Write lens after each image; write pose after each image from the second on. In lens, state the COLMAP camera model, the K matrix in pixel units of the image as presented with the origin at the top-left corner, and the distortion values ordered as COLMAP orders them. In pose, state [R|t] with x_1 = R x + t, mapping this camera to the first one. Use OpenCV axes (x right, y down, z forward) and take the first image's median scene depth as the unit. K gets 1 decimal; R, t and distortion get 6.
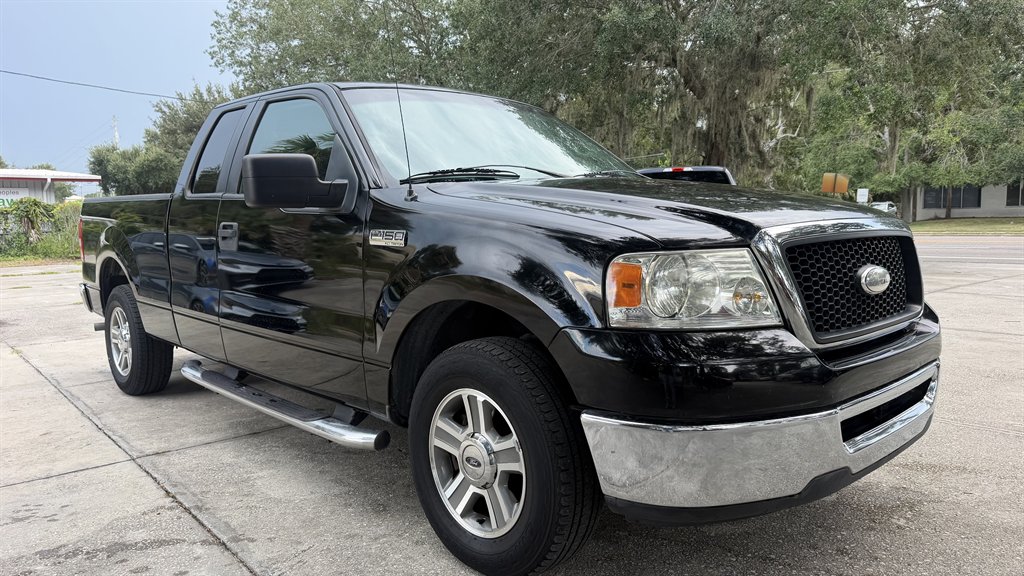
lens RADIAL K [[726.5, 0, 512.0], [0, 726.5, 288.0], [0, 0, 1]] dist [0.025093, -0.039692]
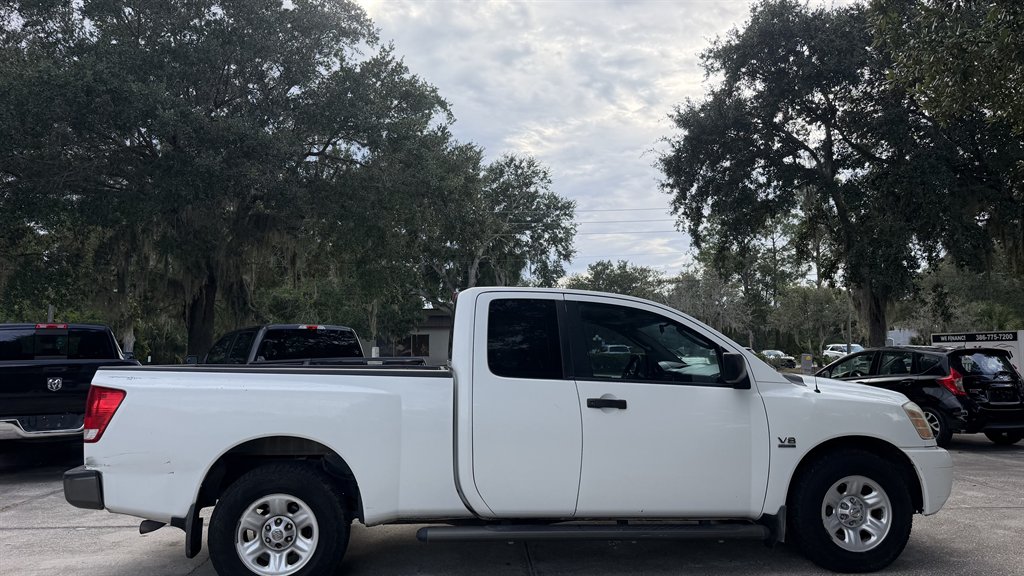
lens RADIAL K [[717.3, 0, 514.1], [0, 717.3, 292.8], [0, 0, 1]] dist [0.091494, -0.150250]
pose [[0.615738, 0.080572, 0.783820, -0.181465], [0.072287, 0.984787, -0.158016, -0.014349], [-0.784628, 0.153957, 0.600547, 0.076659]]
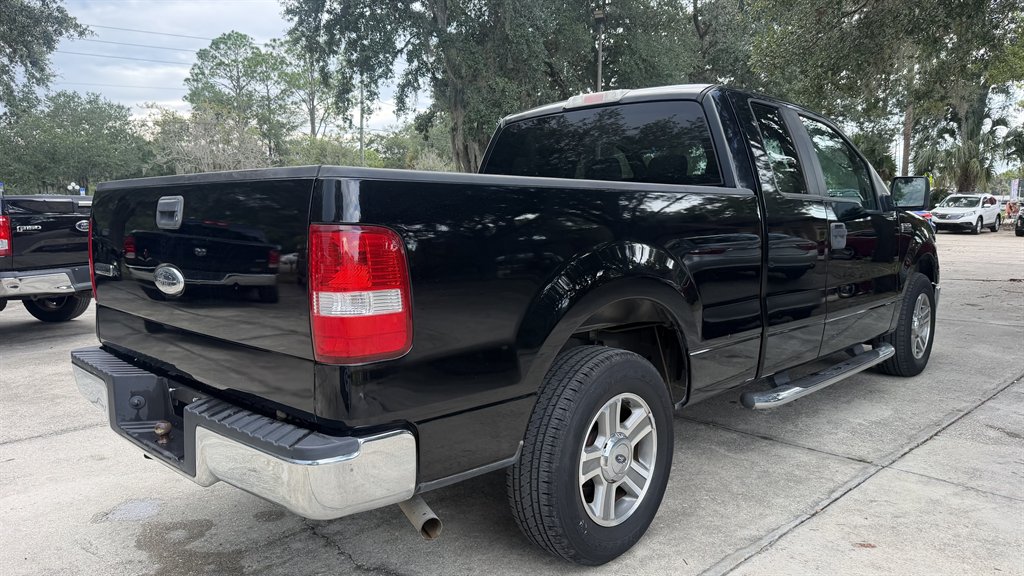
lens RADIAL K [[729.9, 0, 512.0], [0, 729.9, 293.6], [0, 0, 1]] dist [-0.002666, -0.002709]
pose [[-0.046610, -0.102283, 0.993663, -0.215382], [0.102102, 0.989046, 0.106597, -0.022102], [-0.993681, 0.106424, -0.035656, 0.225442]]
